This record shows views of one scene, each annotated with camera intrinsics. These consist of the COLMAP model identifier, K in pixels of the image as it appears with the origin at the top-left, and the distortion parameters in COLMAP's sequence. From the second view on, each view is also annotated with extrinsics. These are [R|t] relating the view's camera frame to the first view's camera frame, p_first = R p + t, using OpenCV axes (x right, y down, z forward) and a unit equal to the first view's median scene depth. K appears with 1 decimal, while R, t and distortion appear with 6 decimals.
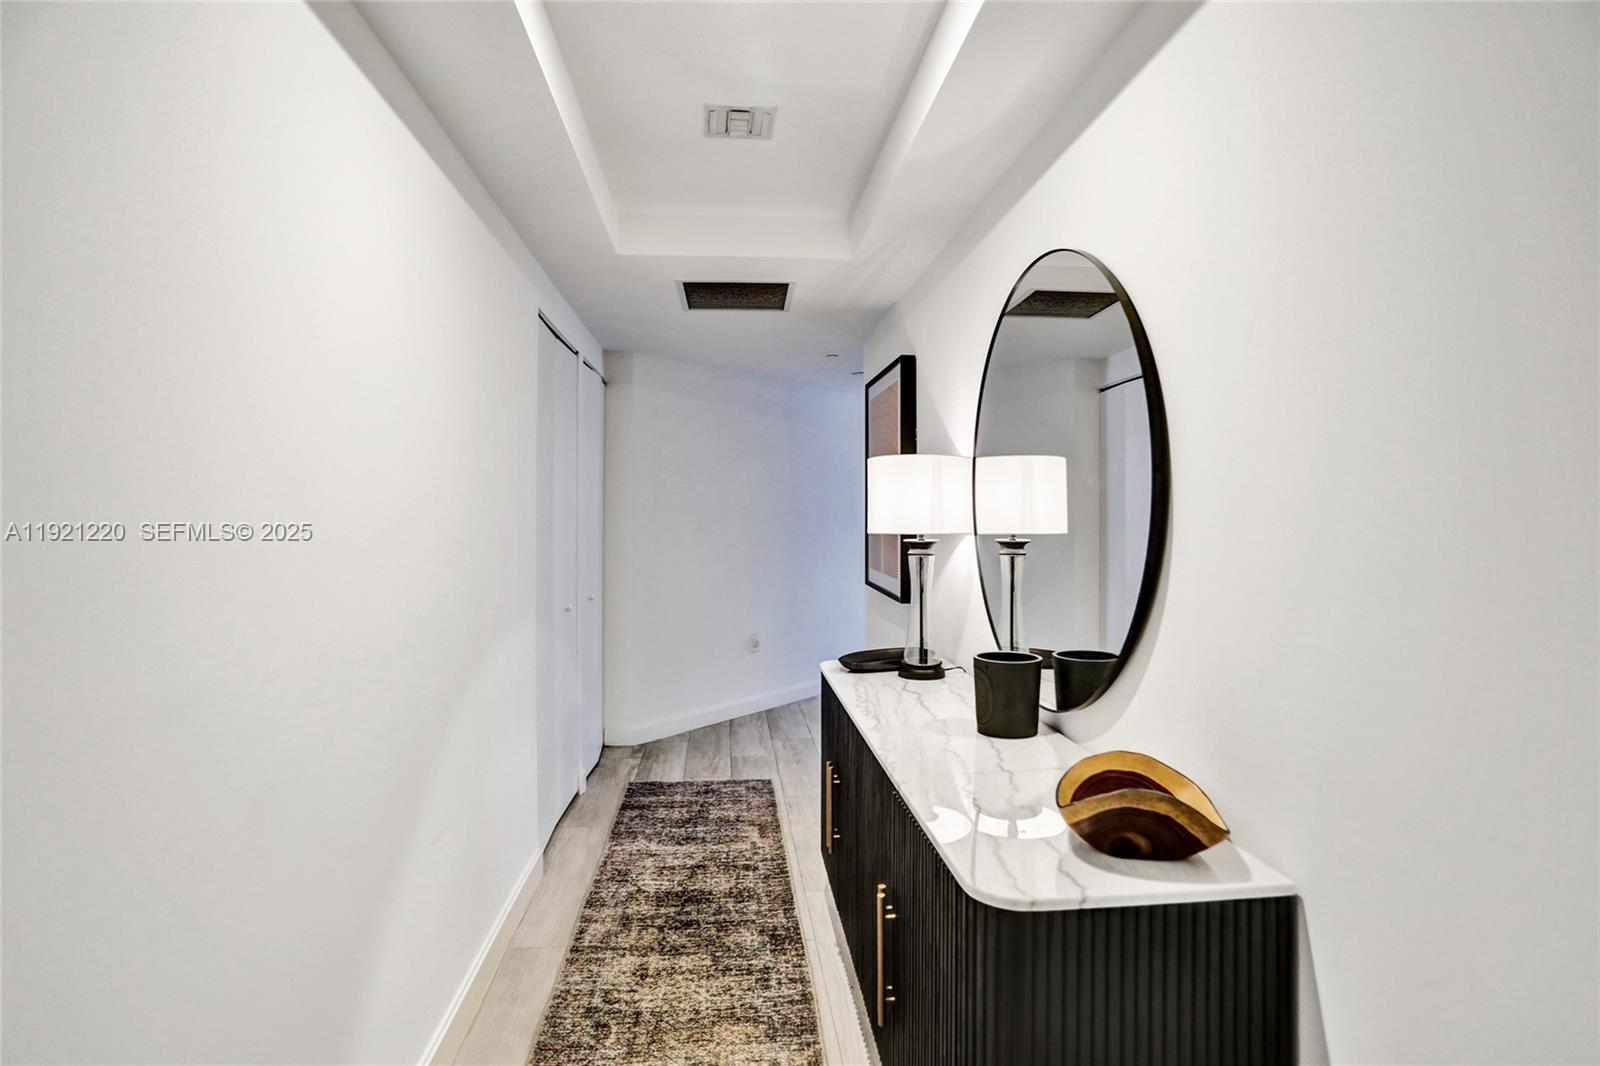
lens RADIAL K [[767.9, 0, 795.3], [0, 767.9, 531.3], [0, 0, 1]] dist [-0.041117, 0.011944]
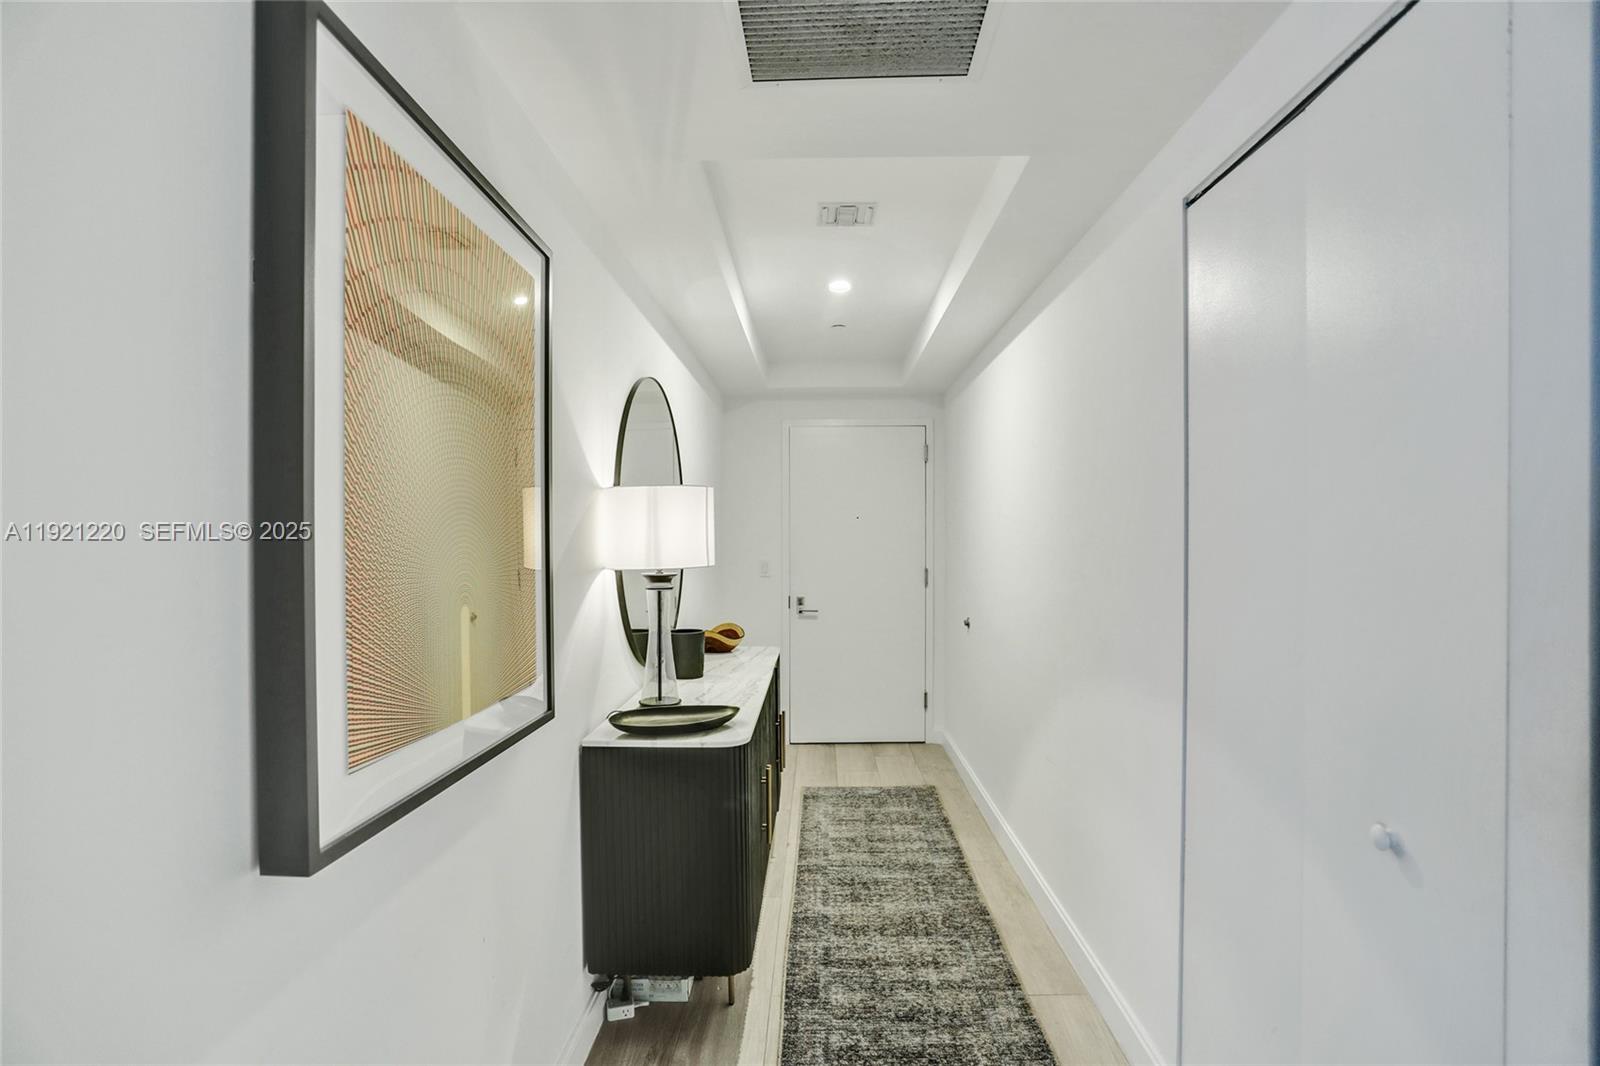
lens RADIAL K [[767.9, 0, 798.3], [0, 767.9, 540.4], [0, 0, 1]] dist [-0.041117, 0.011944]
pose [[-0.992274, 0.022487, 0.122009, -0.145635], [0.021738, 0.999736, -0.007467, -0.029974], [-0.122145, -0.004757, -0.992501, 2.063636]]
